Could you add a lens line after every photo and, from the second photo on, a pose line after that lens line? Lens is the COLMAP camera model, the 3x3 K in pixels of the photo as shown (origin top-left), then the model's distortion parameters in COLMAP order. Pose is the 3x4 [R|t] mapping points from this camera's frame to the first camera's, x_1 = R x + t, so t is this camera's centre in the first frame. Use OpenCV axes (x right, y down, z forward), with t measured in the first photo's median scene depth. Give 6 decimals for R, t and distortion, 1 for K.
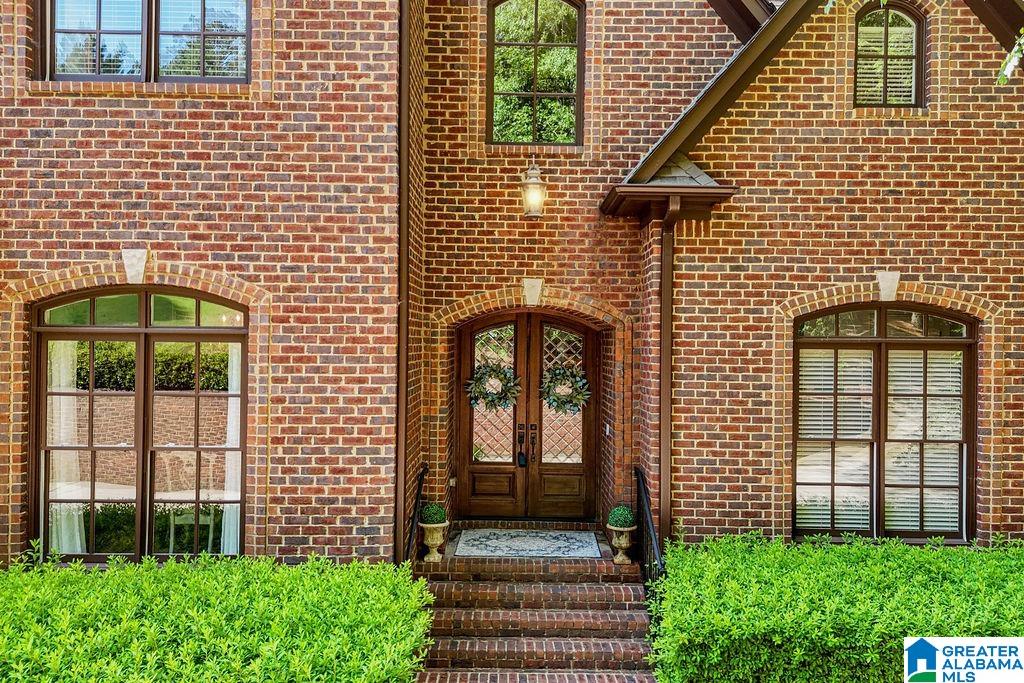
lens RADIAL K [[714.4, 0, 512.0], [0, 714.4, 341.5], [0, 0, 1]] dist [0.070036, -0.075313]
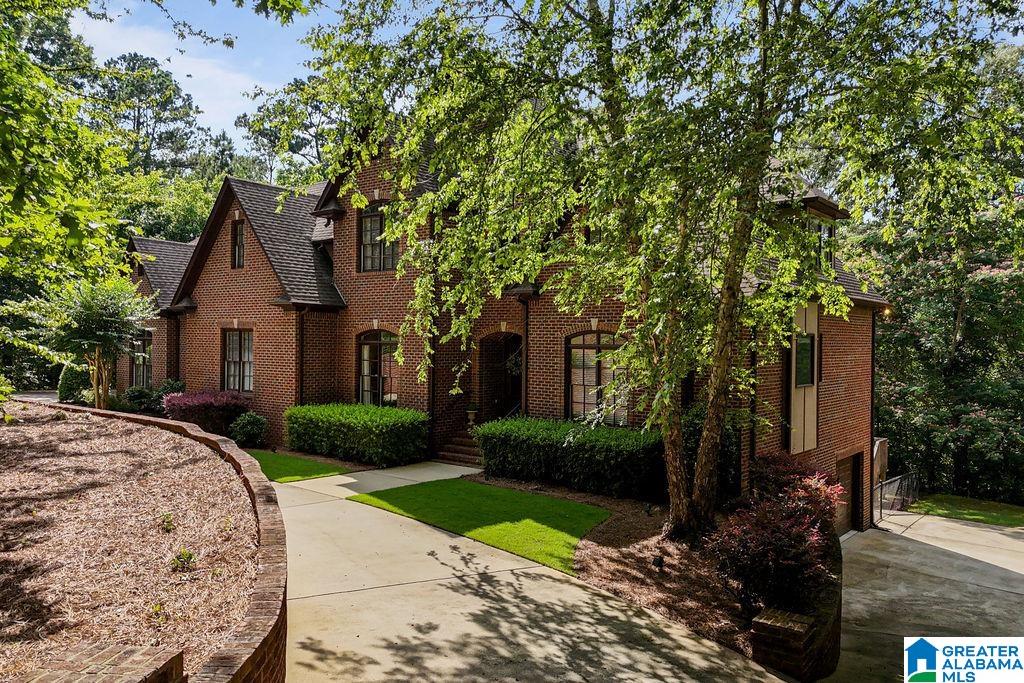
lens RADIAL K [[754.8, 0, 514.8], [0, 754.8, 362.0], [0, 0, 1]] dist [0.087078, -0.082606]
pose [[0.779809, 0.015444, -0.625827, 1.942635], [-0.004203, 0.999802, 0.019435, 0.004924], [0.626003, -0.012525, 0.779720, -1.220943]]
